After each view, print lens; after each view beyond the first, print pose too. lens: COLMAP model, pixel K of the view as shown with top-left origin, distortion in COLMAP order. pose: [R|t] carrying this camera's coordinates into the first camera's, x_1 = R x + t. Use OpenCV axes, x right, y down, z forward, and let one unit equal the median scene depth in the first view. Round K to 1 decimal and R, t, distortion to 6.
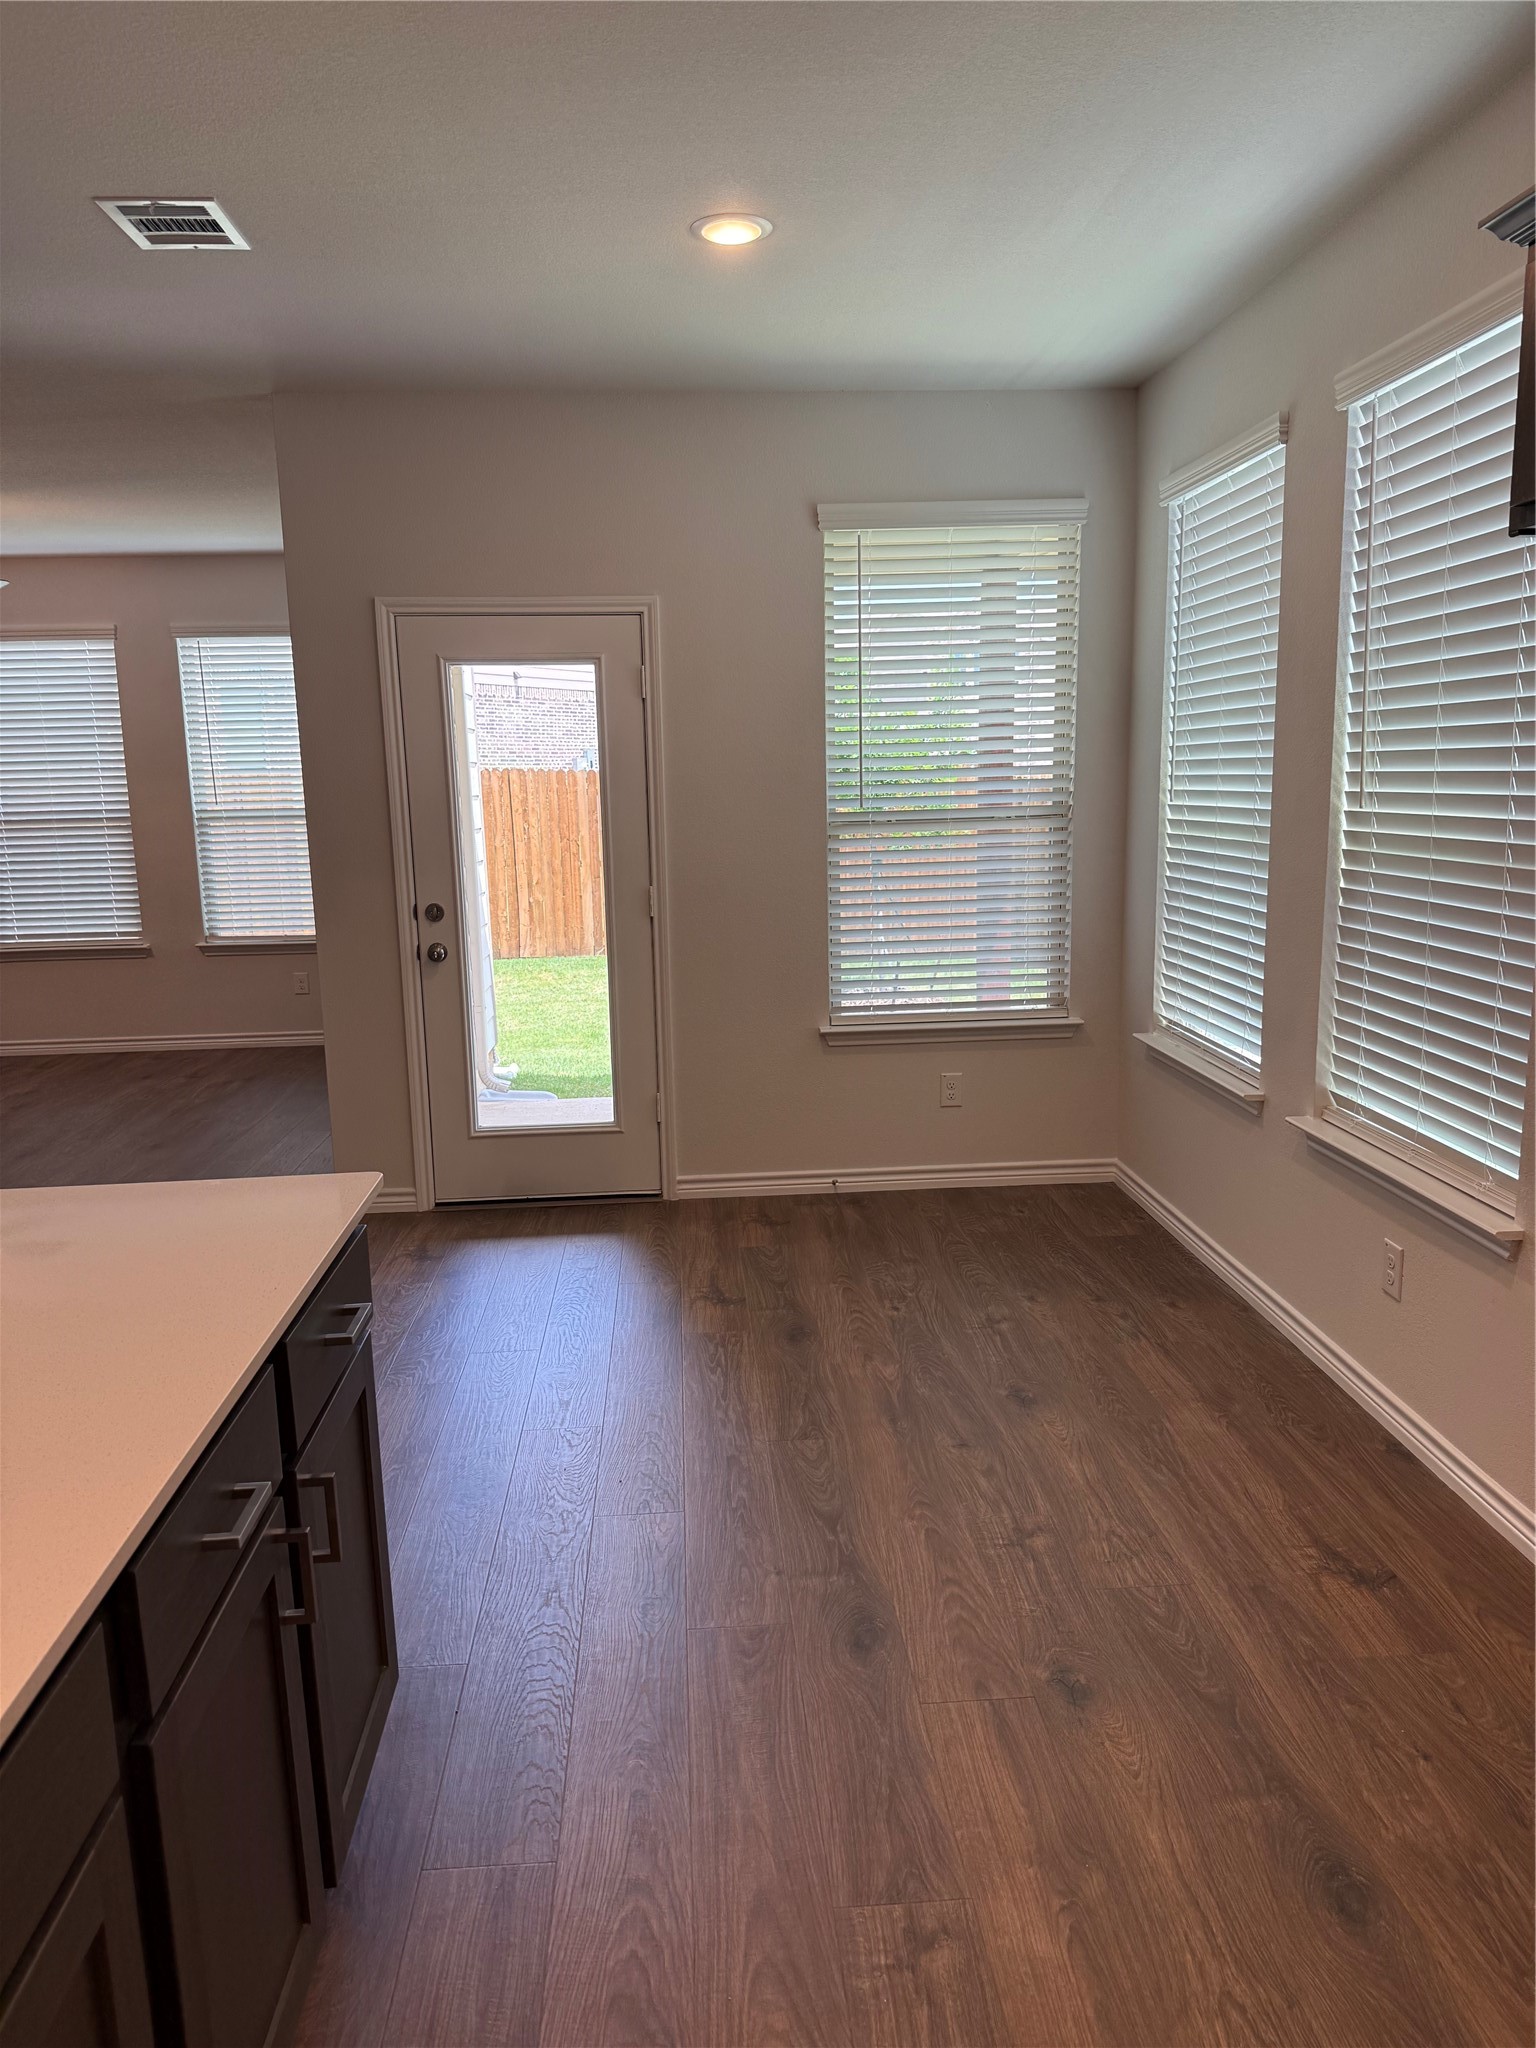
lens RADIAL K [[1442.0, 0, 755.9], [0, 1442.0, 1026.9], [0, 0, 1]] dist [0.190254, -0.360975]
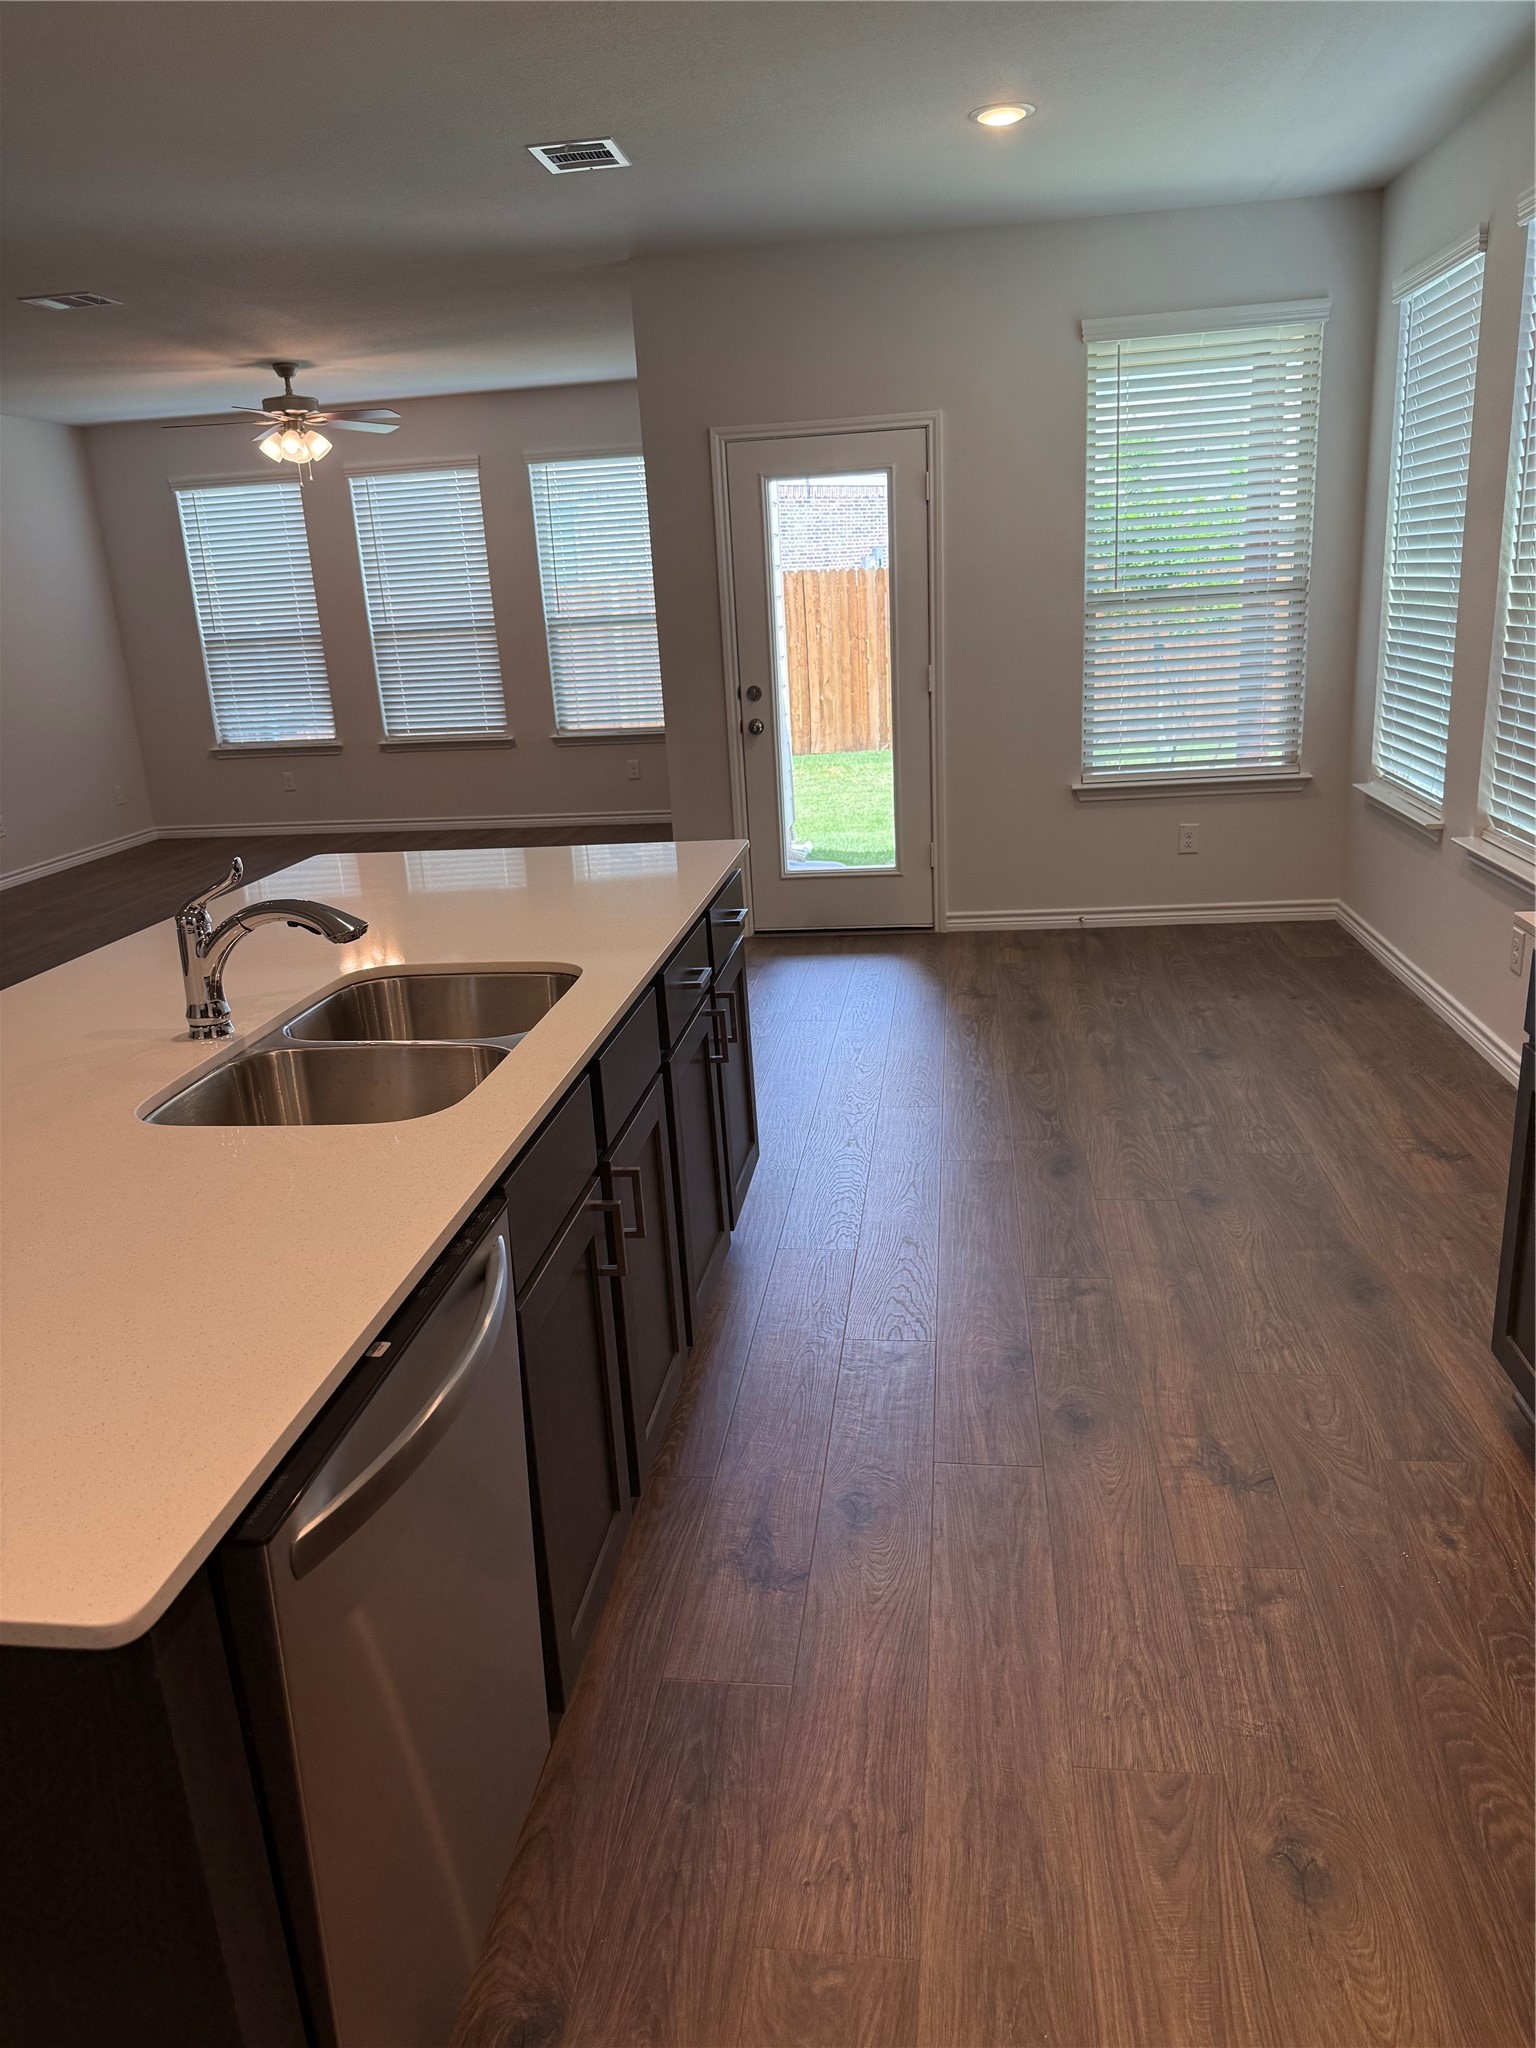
lens RADIAL K [[1442.0, 0, 755.9], [0, 1442.0, 1026.9], [0, 0, 1]] dist [0.190254, -0.360975]
pose [[0.981159, 0.023679, -0.191747, 0.026834], [0.001110, 0.991754, 0.128151, 0.047634], [0.193201, -0.125950, 0.973042, -0.257987]]
